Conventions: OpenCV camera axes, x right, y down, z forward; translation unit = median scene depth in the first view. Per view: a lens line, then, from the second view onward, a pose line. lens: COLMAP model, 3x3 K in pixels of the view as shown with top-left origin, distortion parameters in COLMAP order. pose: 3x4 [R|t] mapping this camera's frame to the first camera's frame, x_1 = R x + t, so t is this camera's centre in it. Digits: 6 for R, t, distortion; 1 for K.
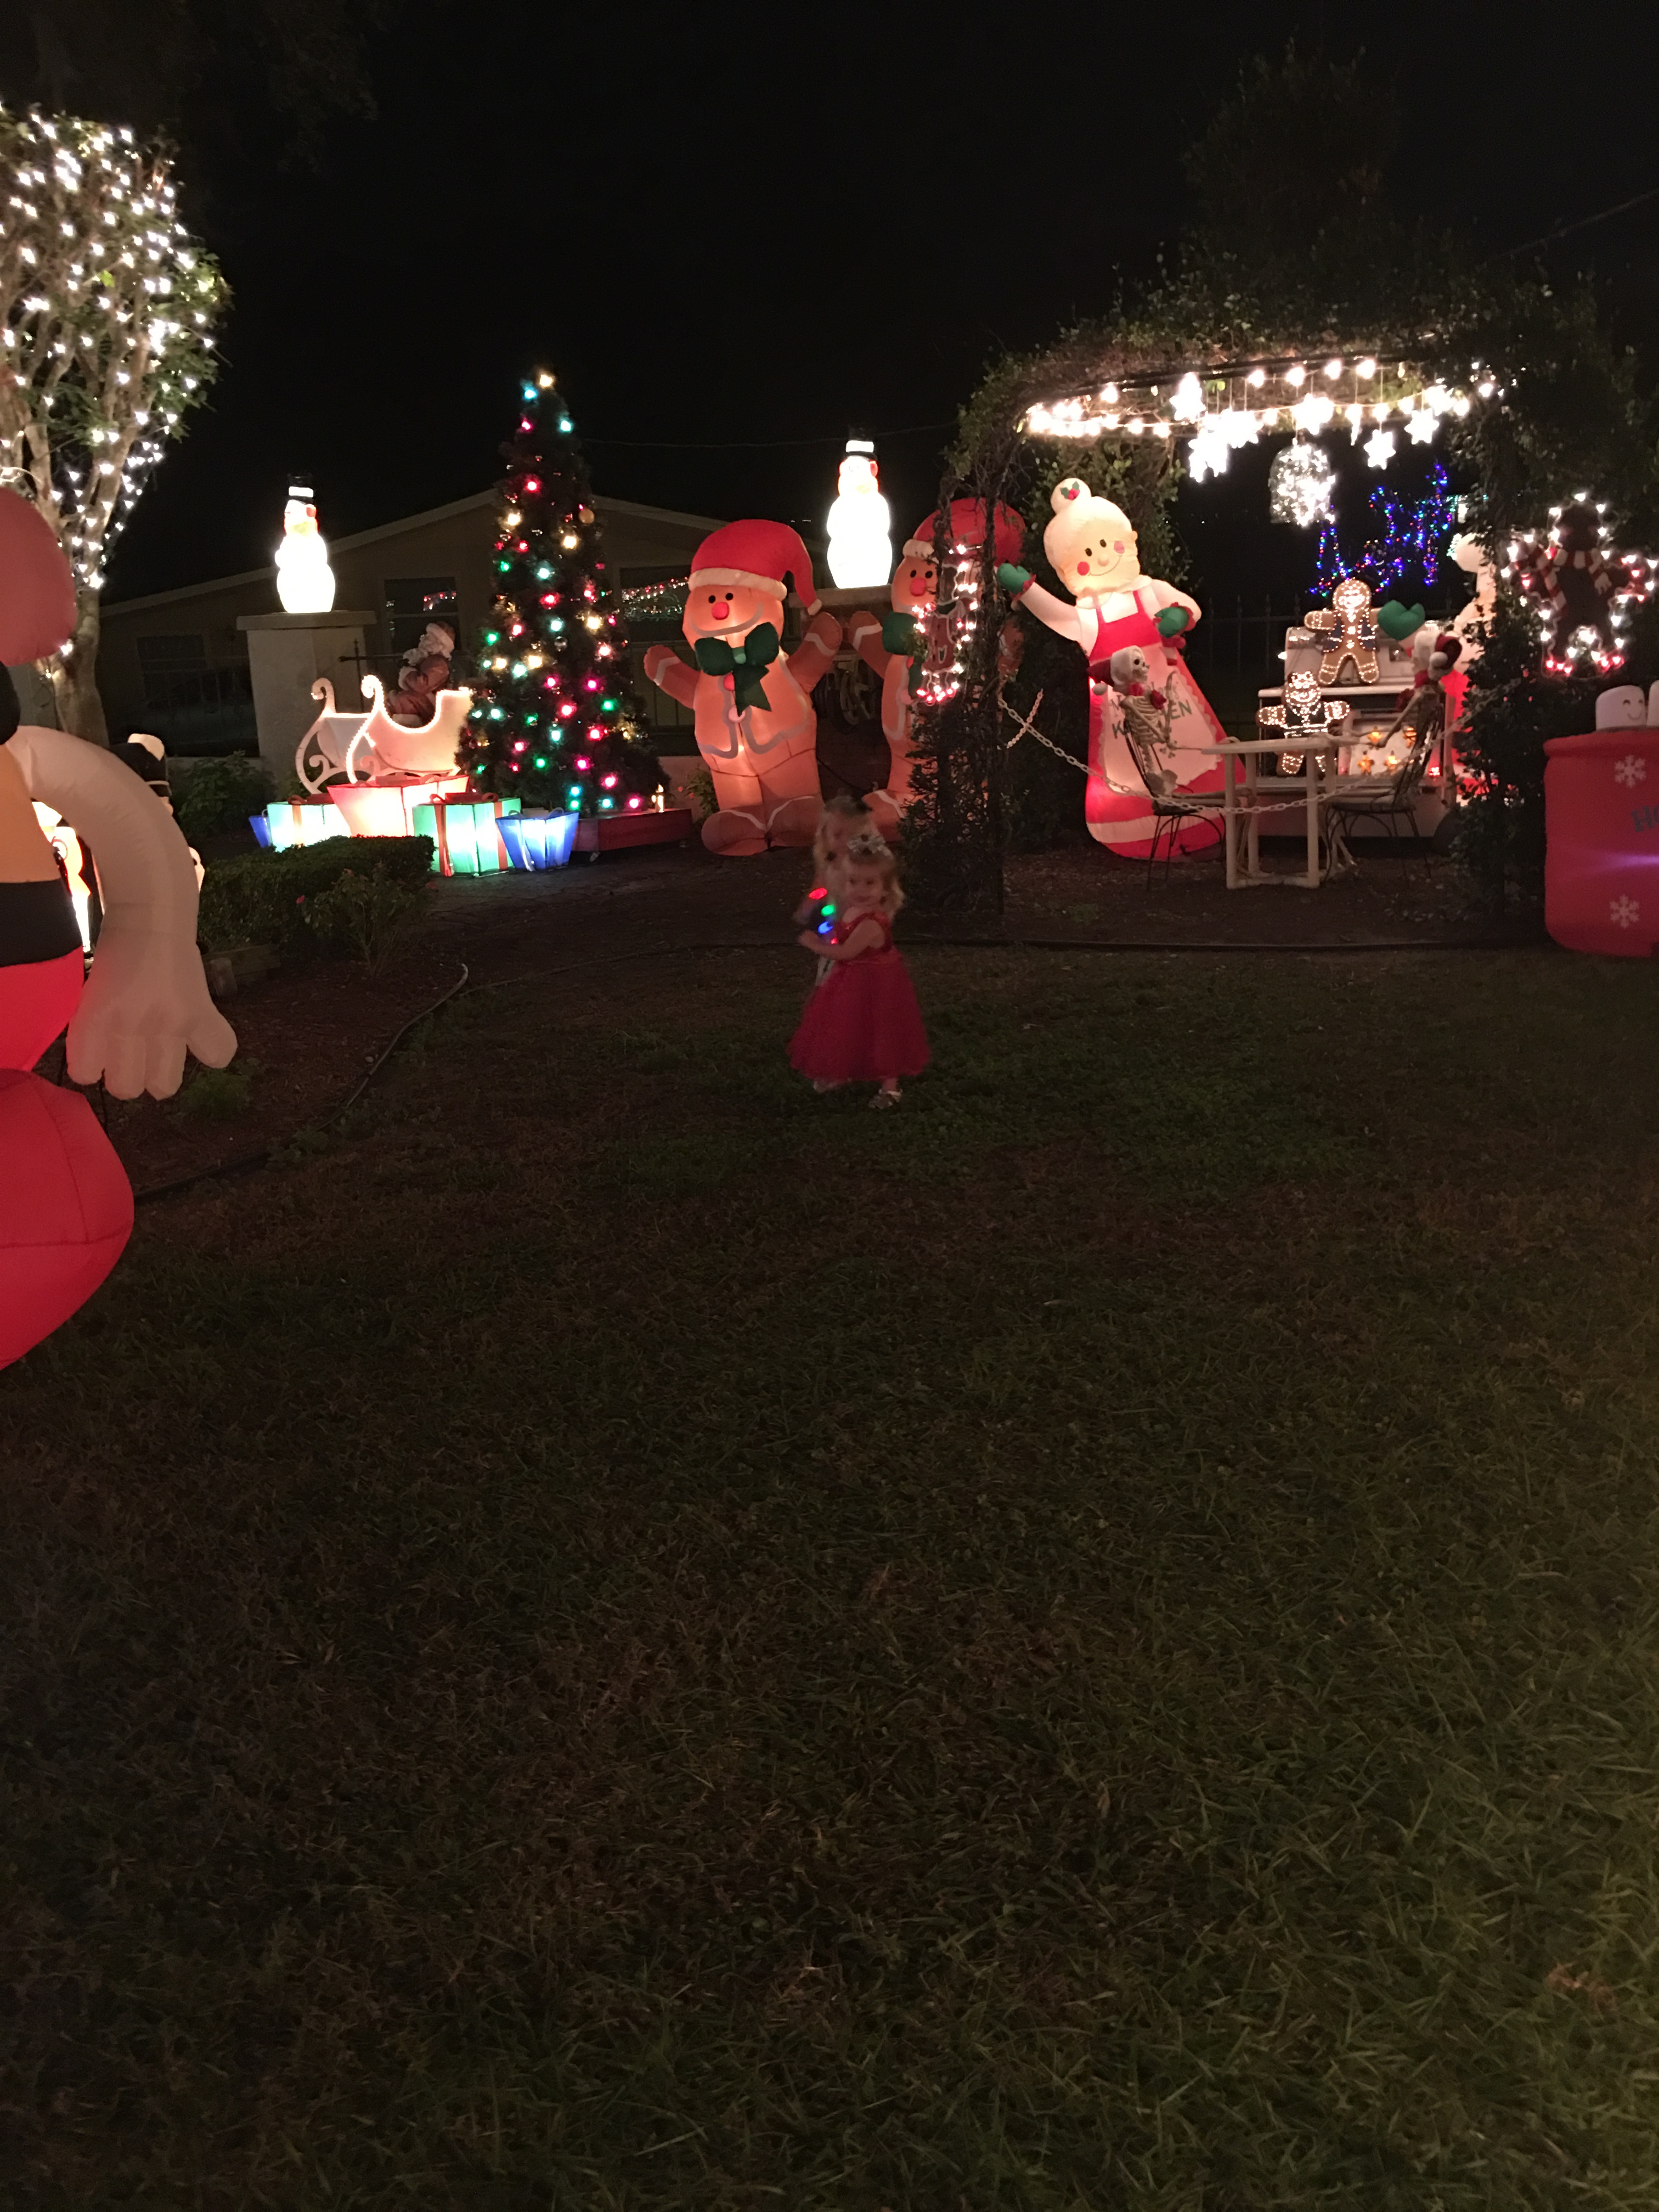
lens RADIAL K [[1880.7, 0, 830.1], [0, 1880.7, 1100.8], [0, 0, 1]] dist [0.030684, -0.010619]
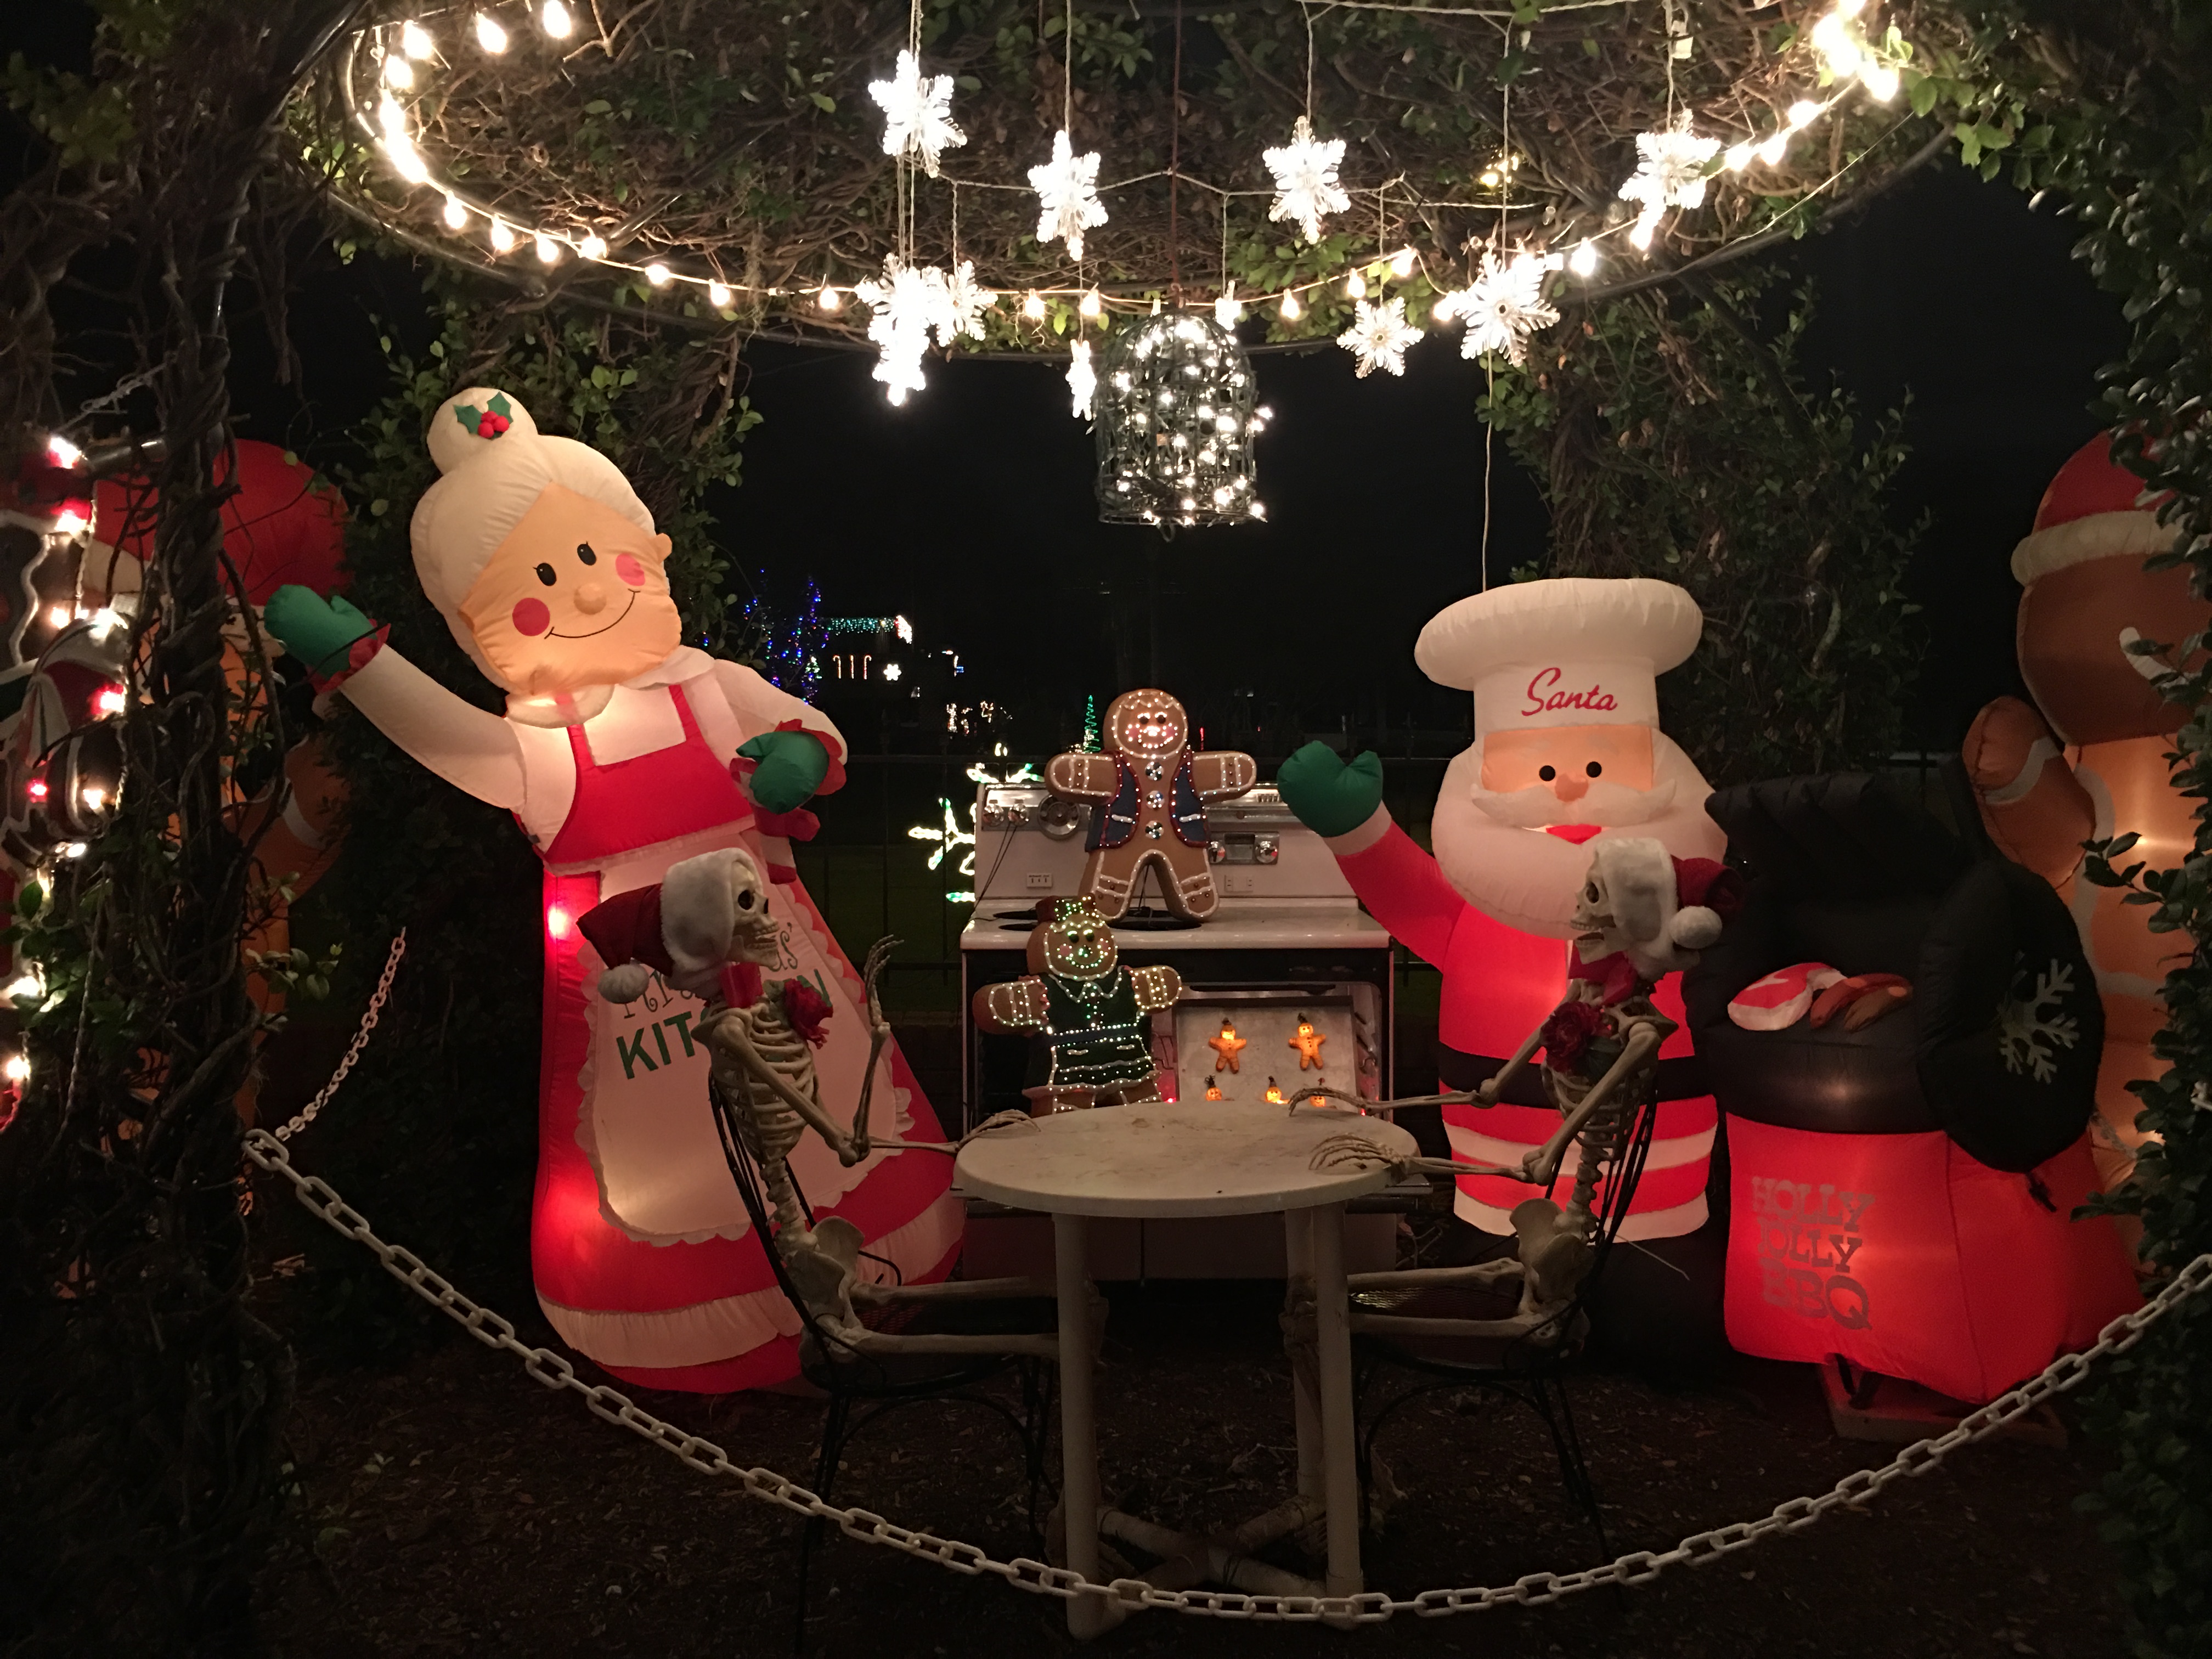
lens RADIAL K [[1880.7, 0, 1099.7], [0, 1880.7, 827.3], [0, 0, 1]] dist [0.030684, -0.010619]
pose [[0.883922, 0.016298, 0.467350, 0.062266], [0.076714, 0.980800, -0.179296, -0.168786], [-0.461298, 0.194336, 0.865700, 0.641440]]
